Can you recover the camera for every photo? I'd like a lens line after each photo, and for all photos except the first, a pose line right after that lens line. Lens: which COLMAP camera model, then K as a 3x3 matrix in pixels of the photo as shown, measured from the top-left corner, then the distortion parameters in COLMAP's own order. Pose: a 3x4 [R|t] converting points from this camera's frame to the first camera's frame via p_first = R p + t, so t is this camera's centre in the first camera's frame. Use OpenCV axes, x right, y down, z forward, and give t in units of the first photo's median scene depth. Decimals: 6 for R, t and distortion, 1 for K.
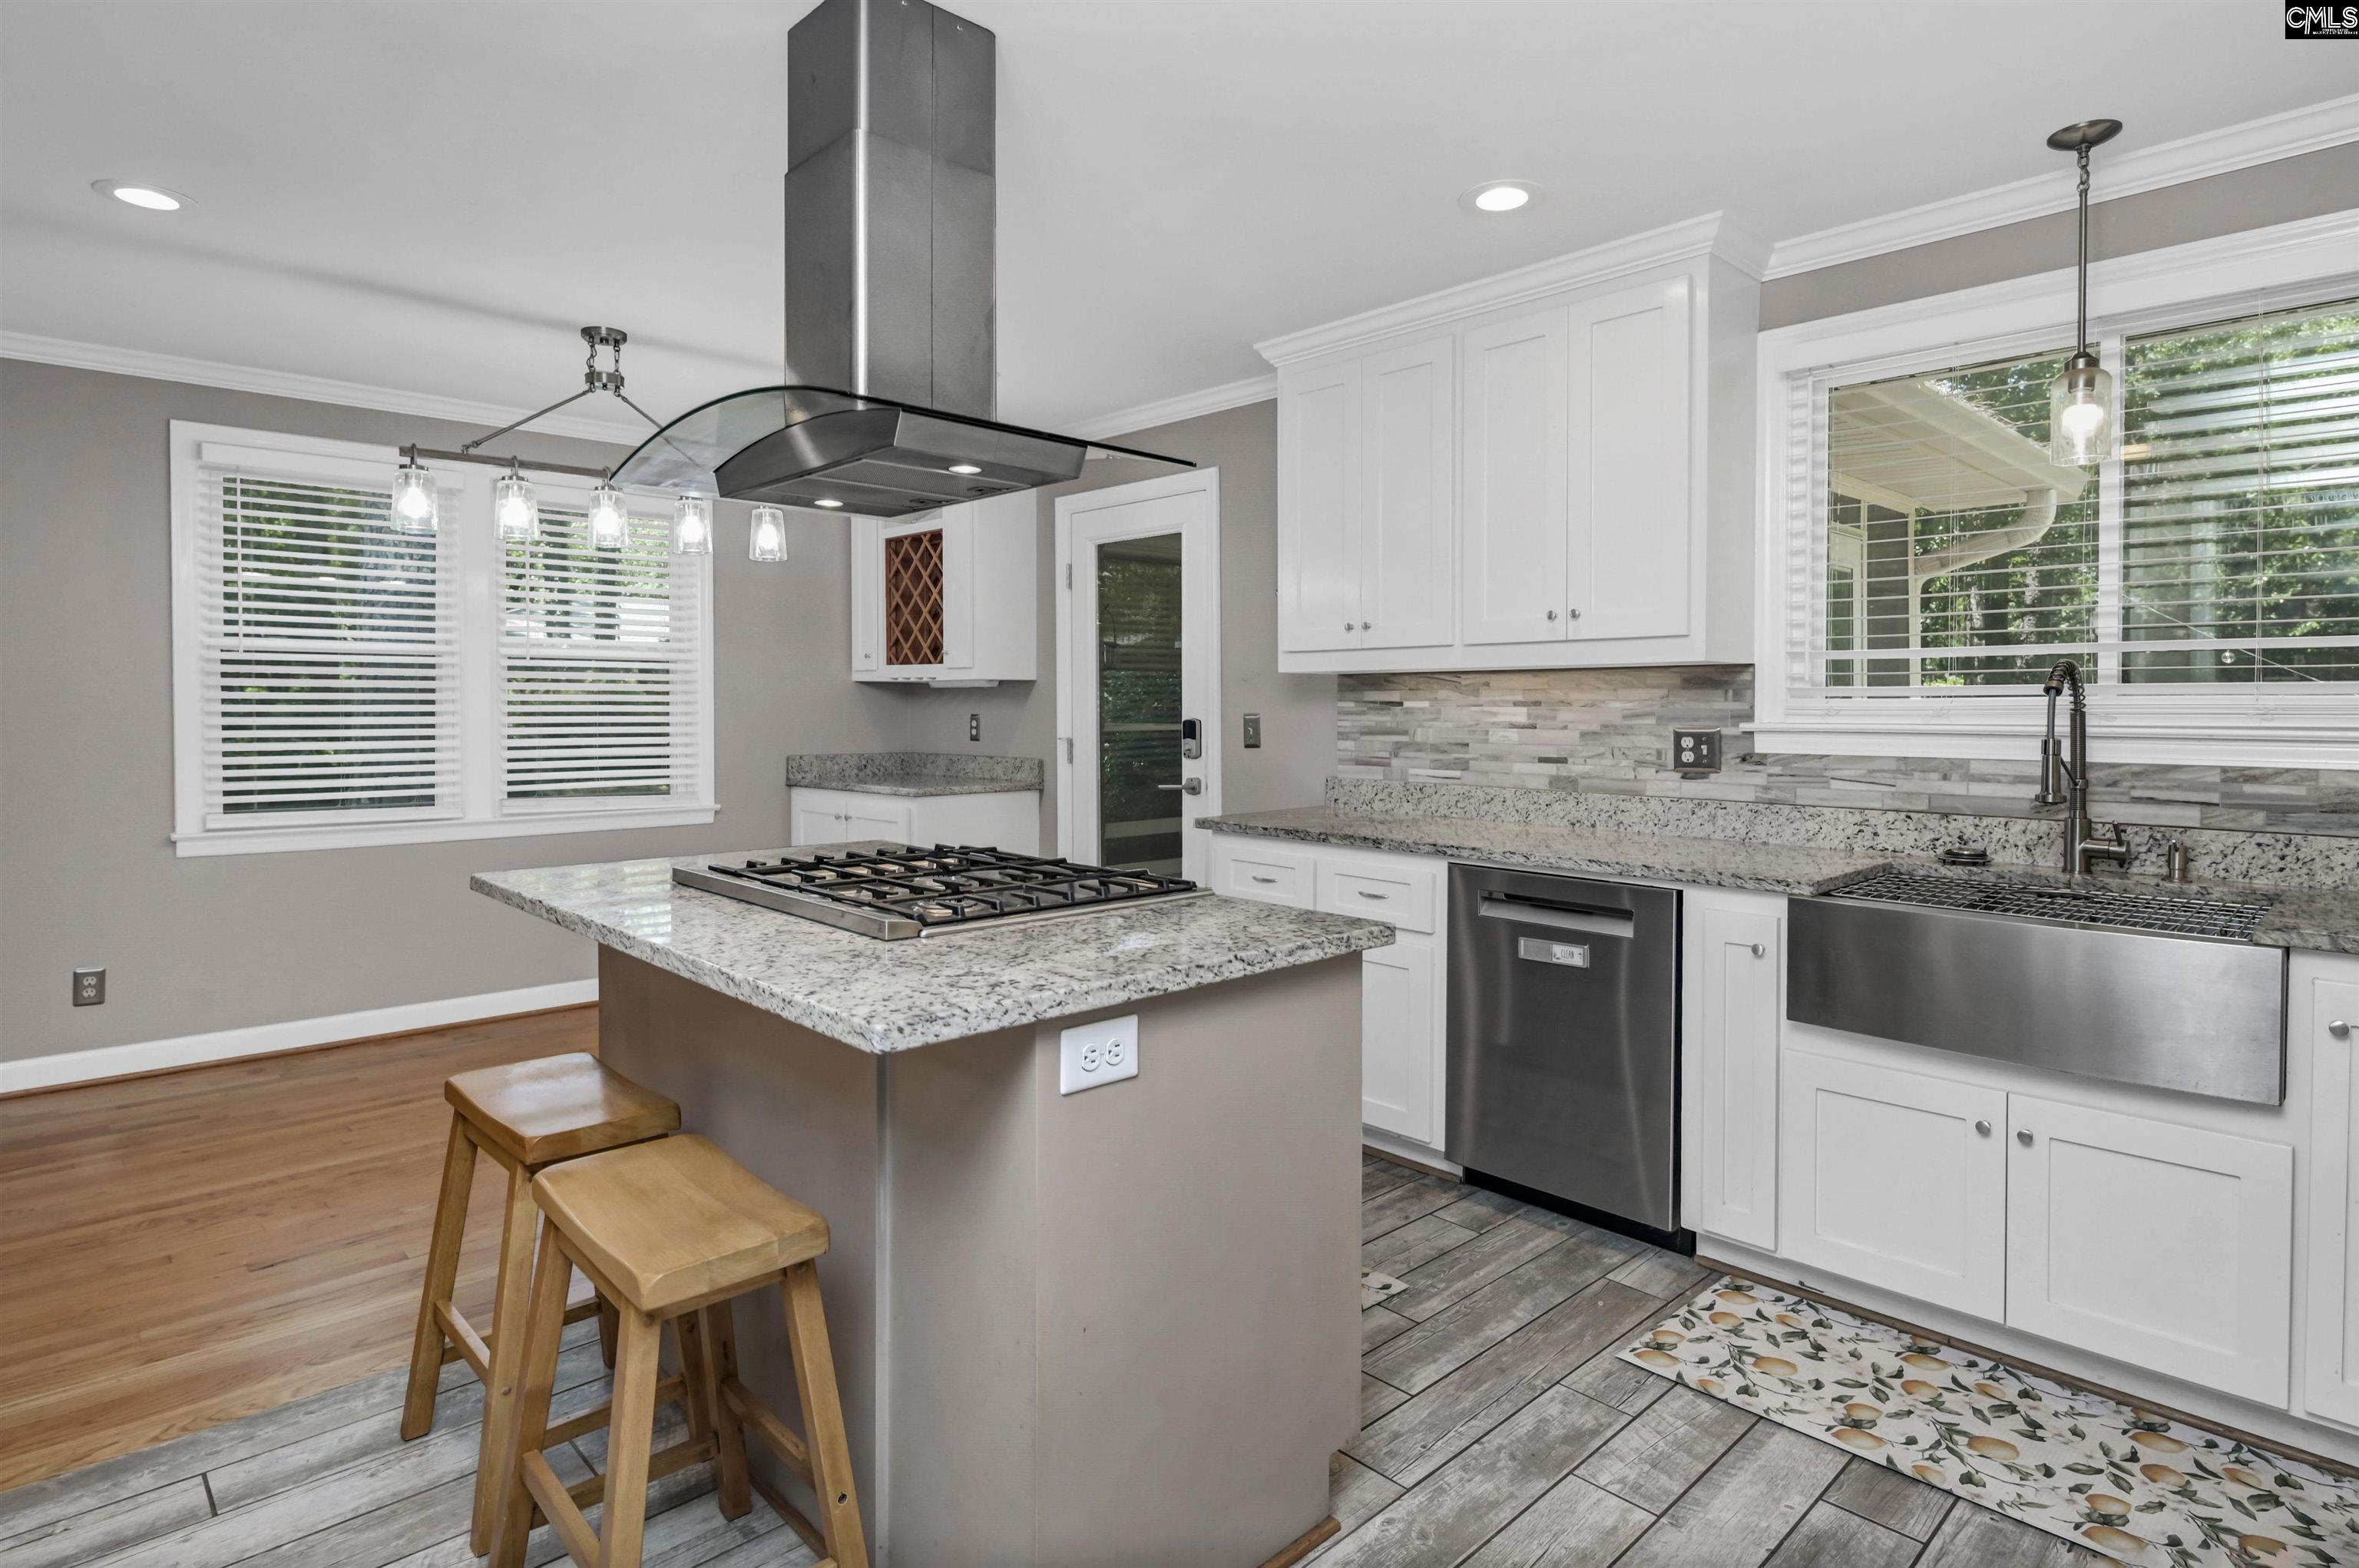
lens RADIAL K [[1236.5, 0, 1173.7], [0, 1236.5, 717.0], [0, 0, 1]] dist [0.017568, -0.000050]
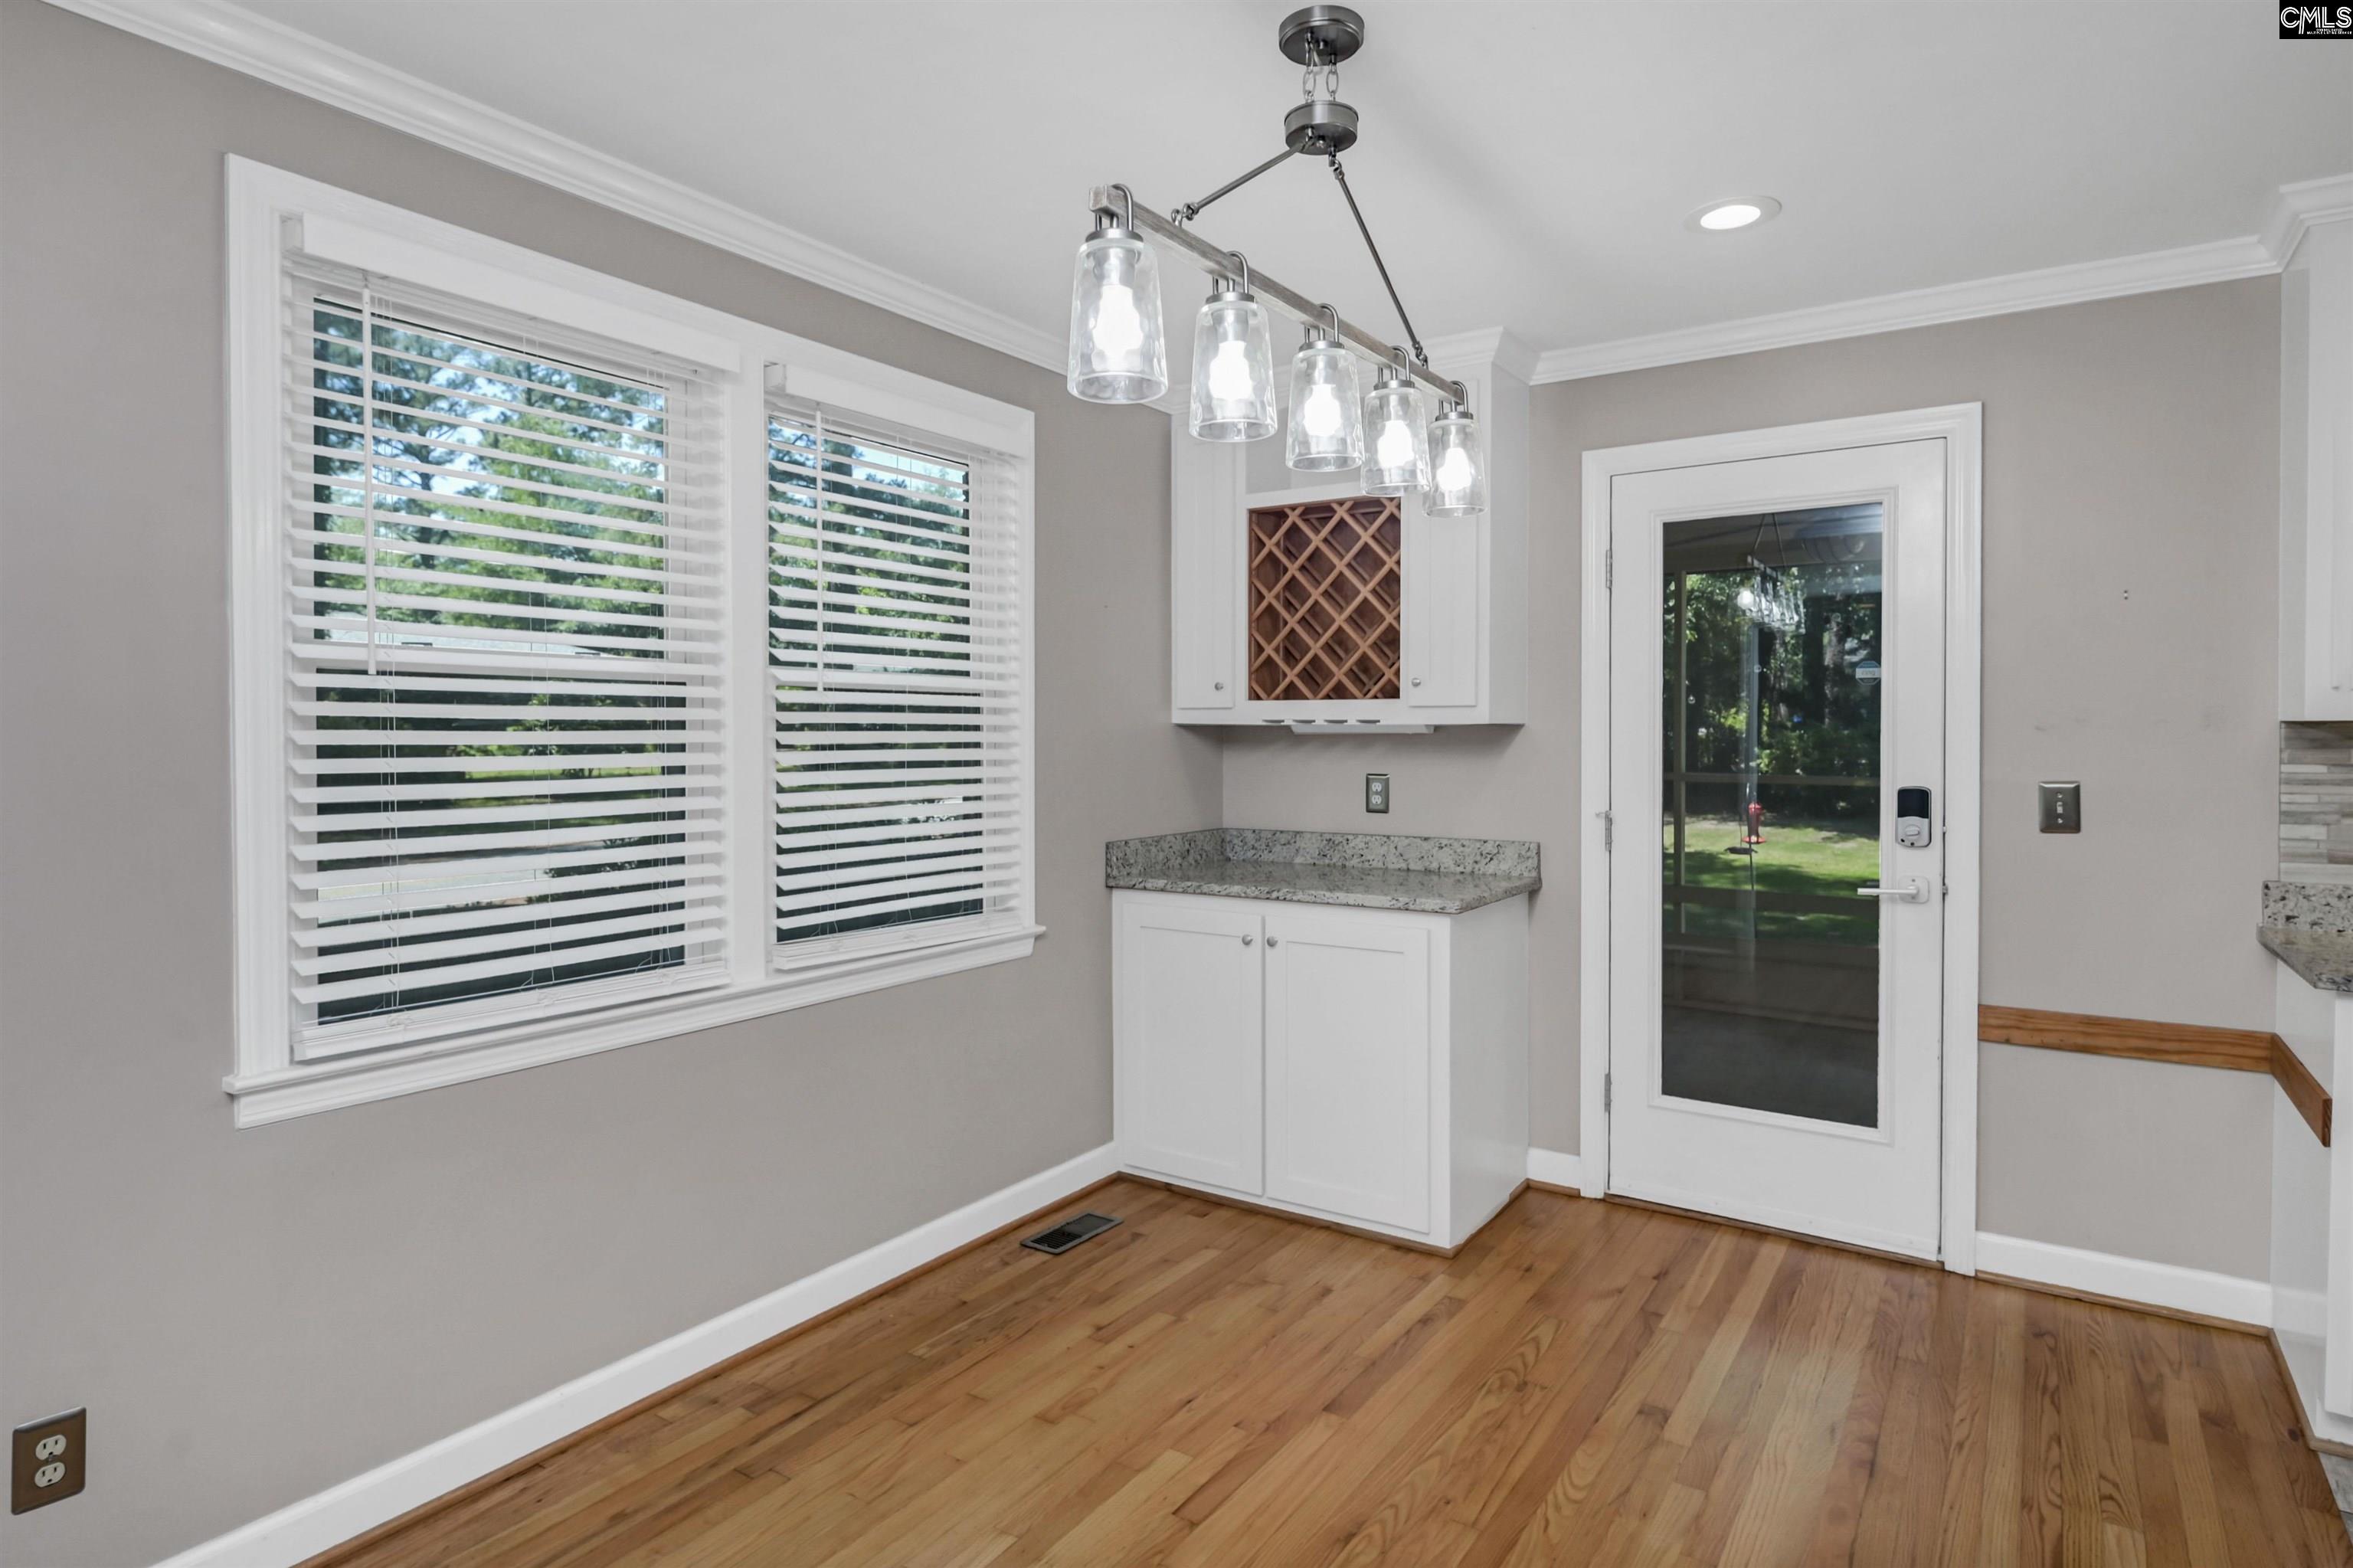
lens RADIAL K [[1259.9, 0, 1184.9], [0, 1259.9, 746.4], [0, 0, 1]] dist [-0.002503, -0.000138]
pose [[0.973961, -0.005690, 0.226646, -0.473528], [0.004964, 0.999981, 0.003771, -0.022385], [-0.226663, -0.002548, 0.973970, 0.402177]]
